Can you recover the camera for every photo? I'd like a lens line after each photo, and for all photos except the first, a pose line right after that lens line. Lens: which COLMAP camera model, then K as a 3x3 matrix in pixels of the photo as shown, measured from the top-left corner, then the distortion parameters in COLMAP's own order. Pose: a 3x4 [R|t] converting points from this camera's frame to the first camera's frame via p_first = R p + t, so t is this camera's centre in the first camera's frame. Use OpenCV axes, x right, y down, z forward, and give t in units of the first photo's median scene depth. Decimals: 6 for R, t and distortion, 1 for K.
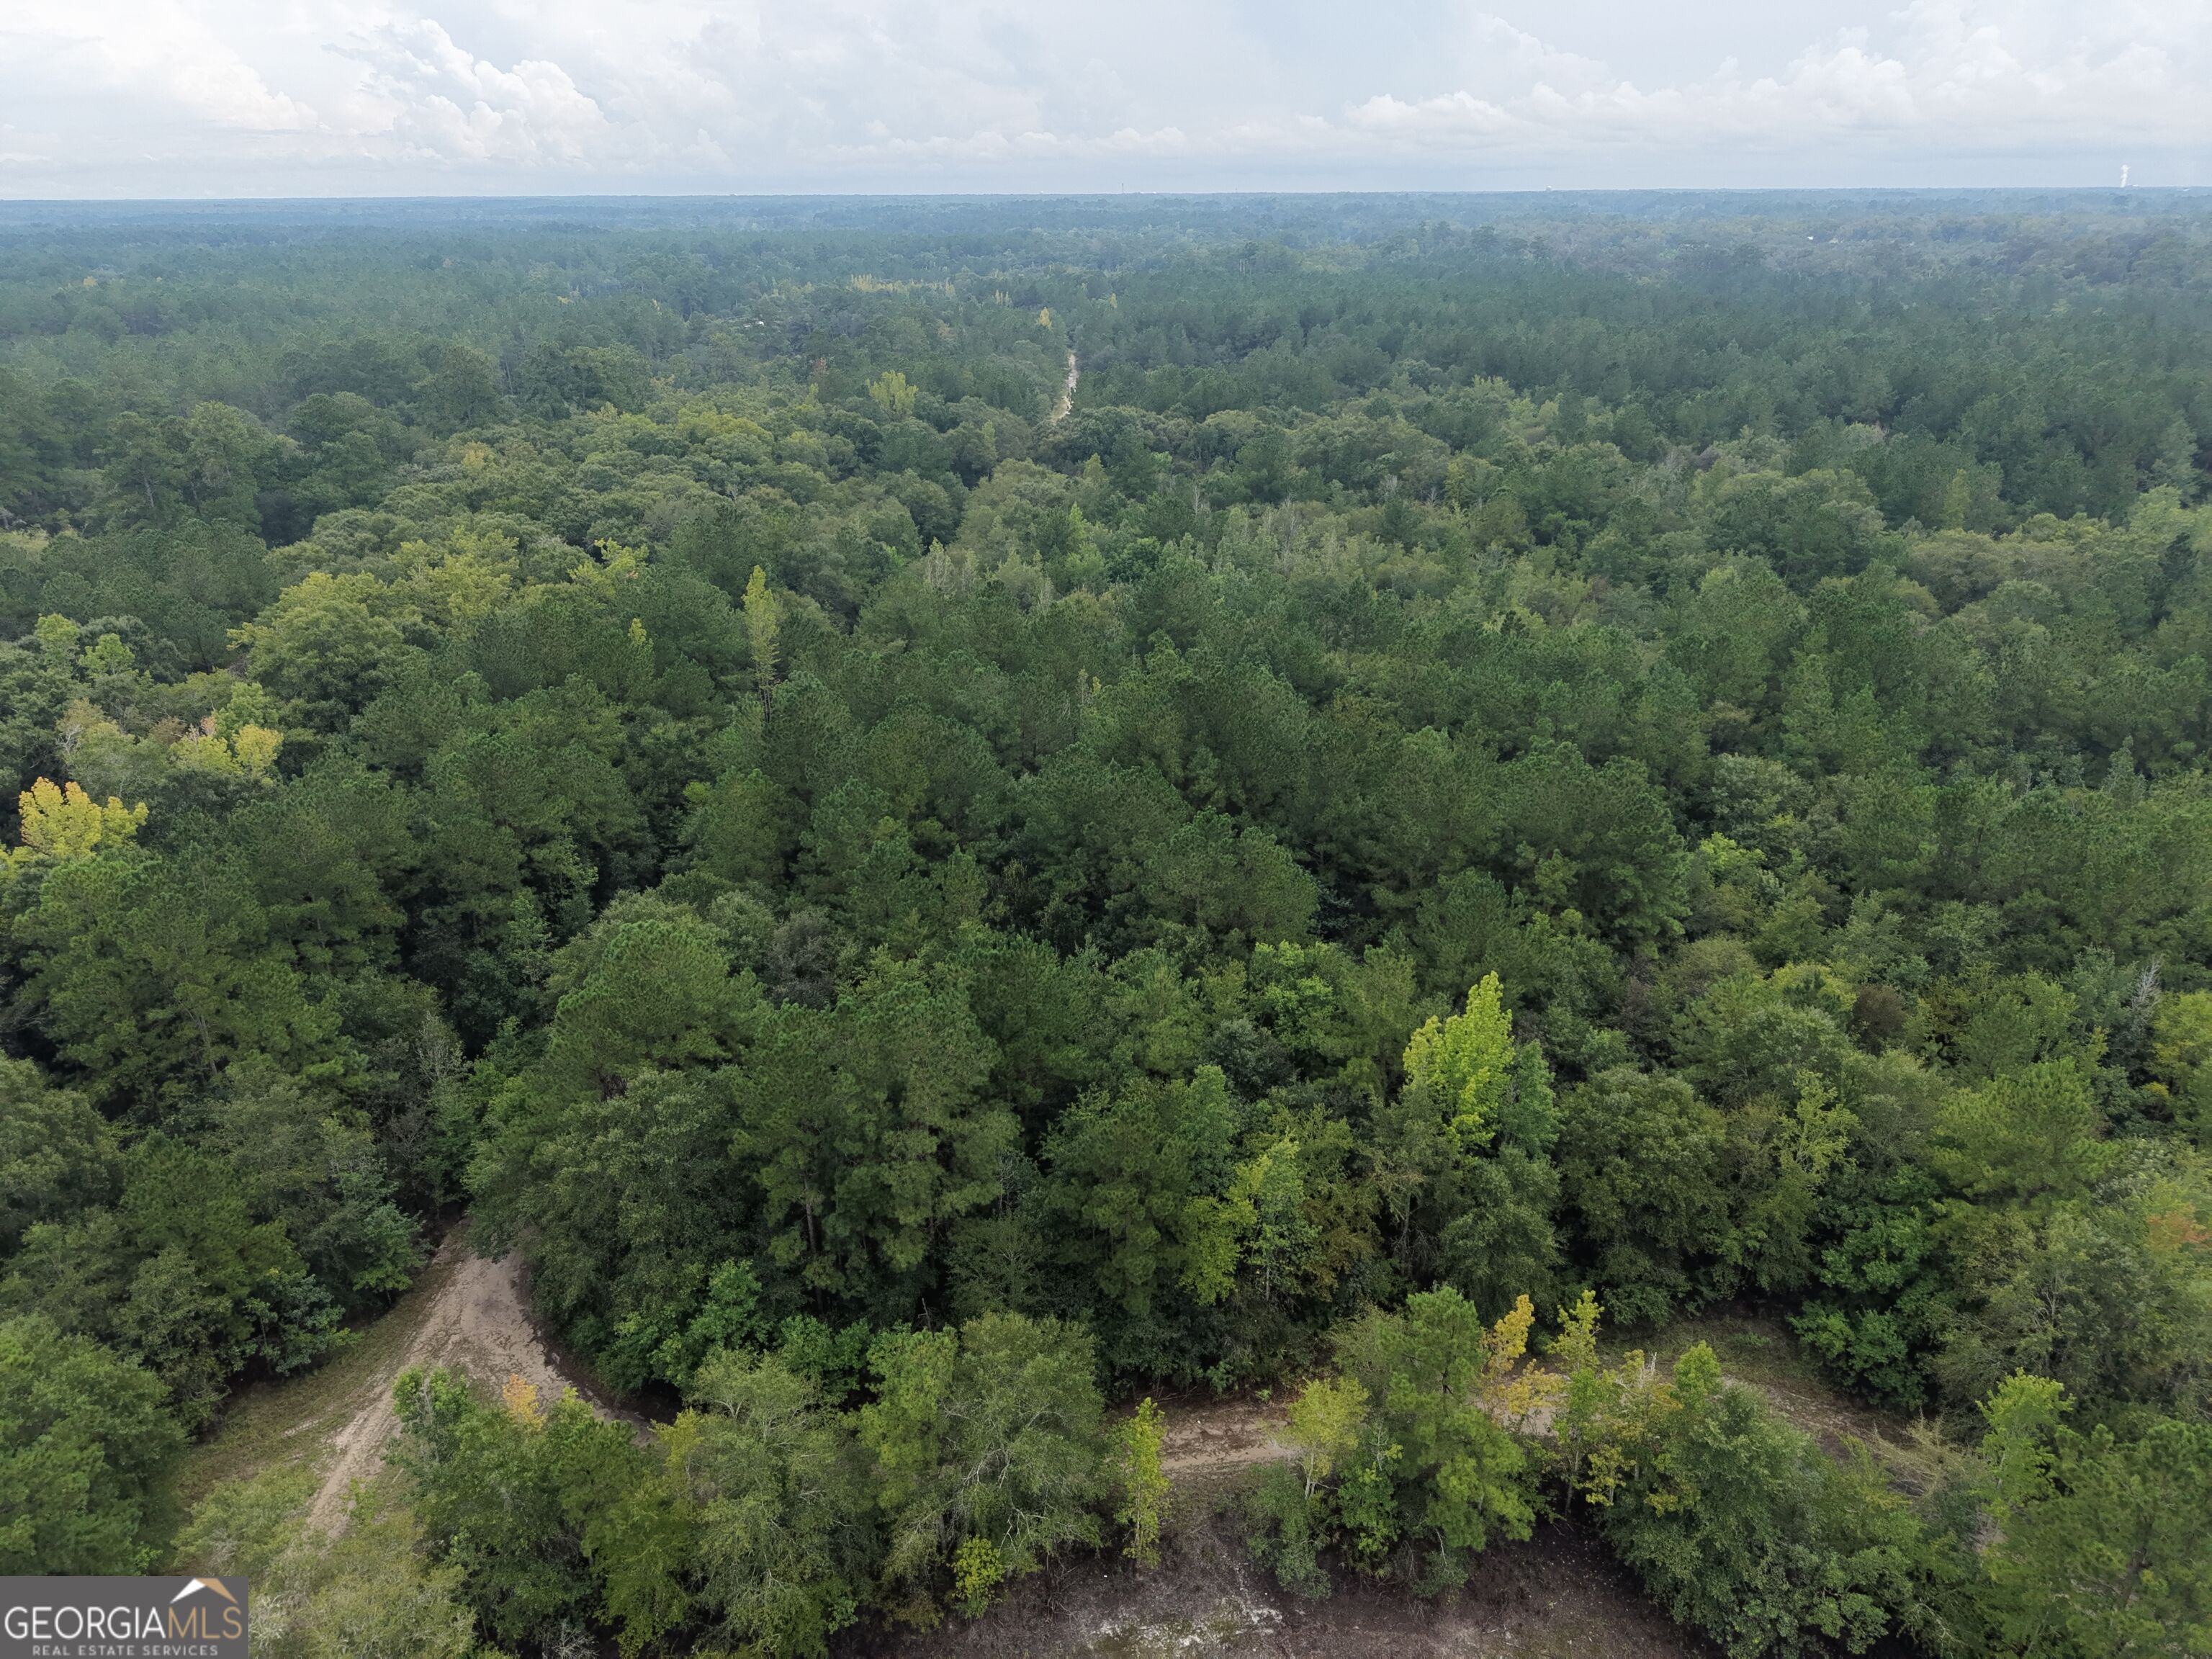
lens RADIAL K [[1549.8, 0, 1106.0], [0, 1549.8, 829.5], [0, 0, 1]] dist [0.061577, -0.032928]
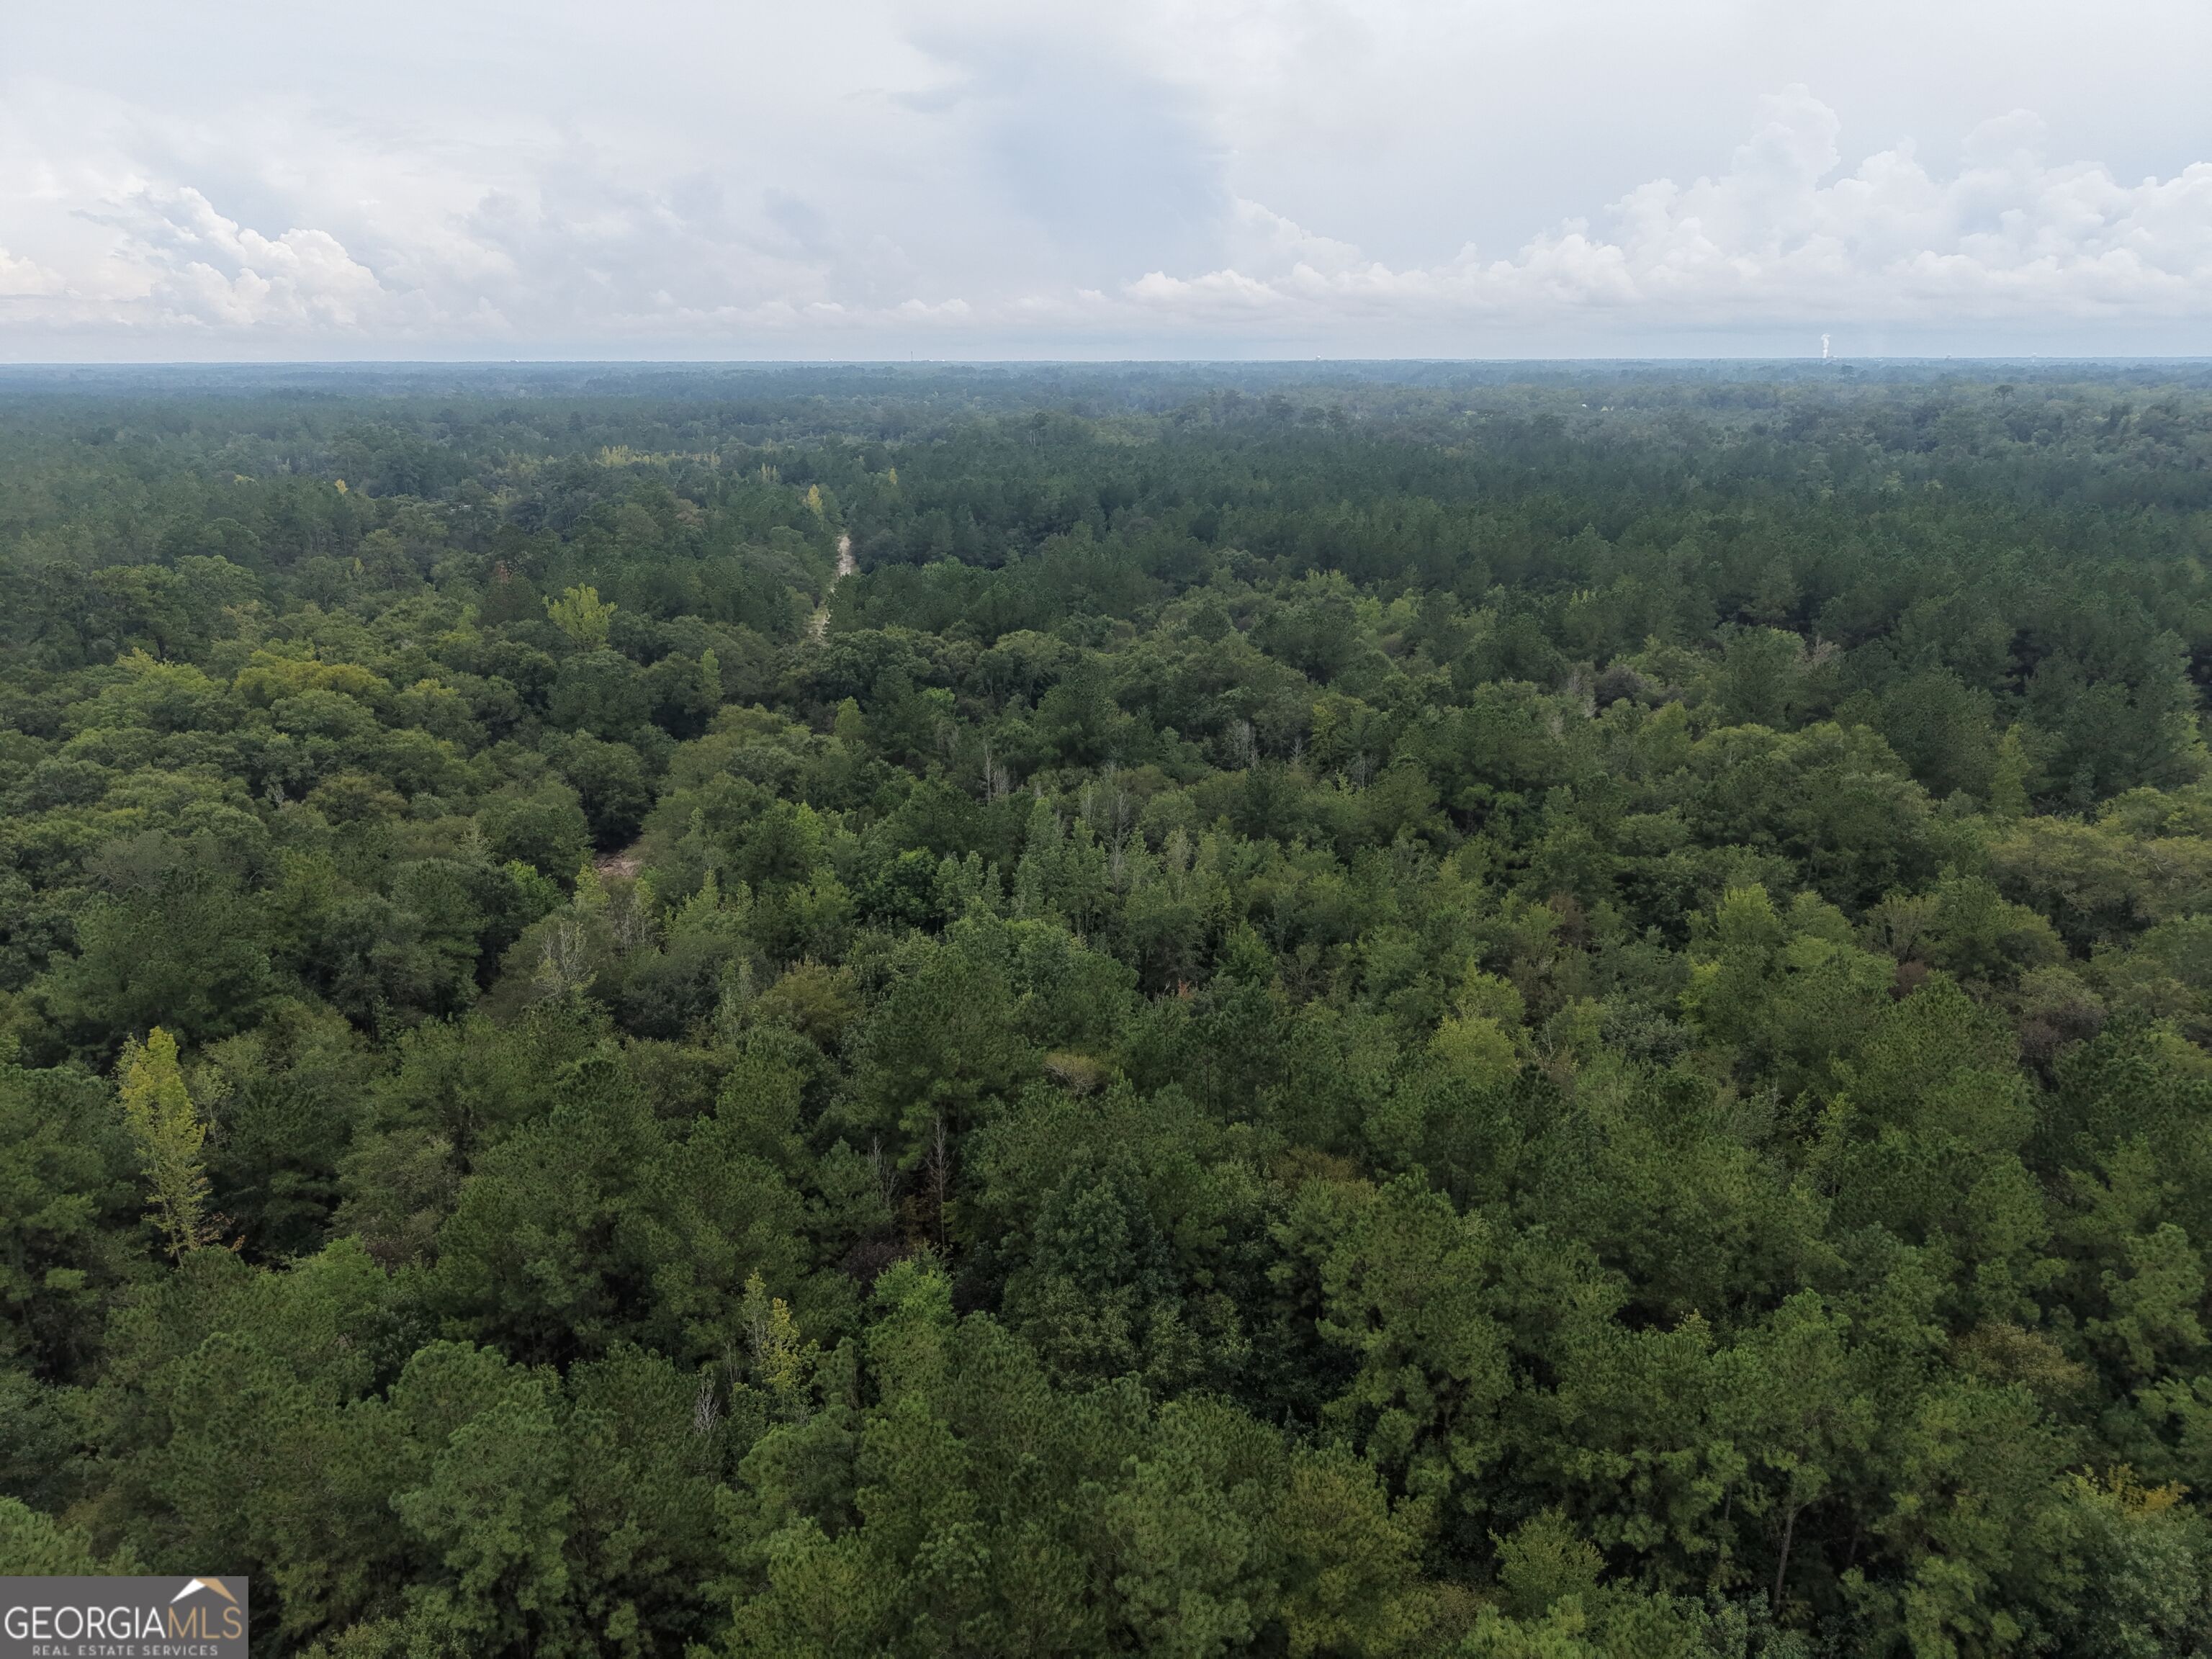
lens RADIAL K [[1542.1, 0, 1106.0], [0, 1542.1, 829.5], [0, 0, 1]] dist [0.075120, -0.037045]
pose [[0.991724, -0.038021, 0.122628, 0.016008], [0.049295, 0.994698, -0.090257, -0.076600], [-0.118546, 0.095555, 0.988340, 0.186176]]
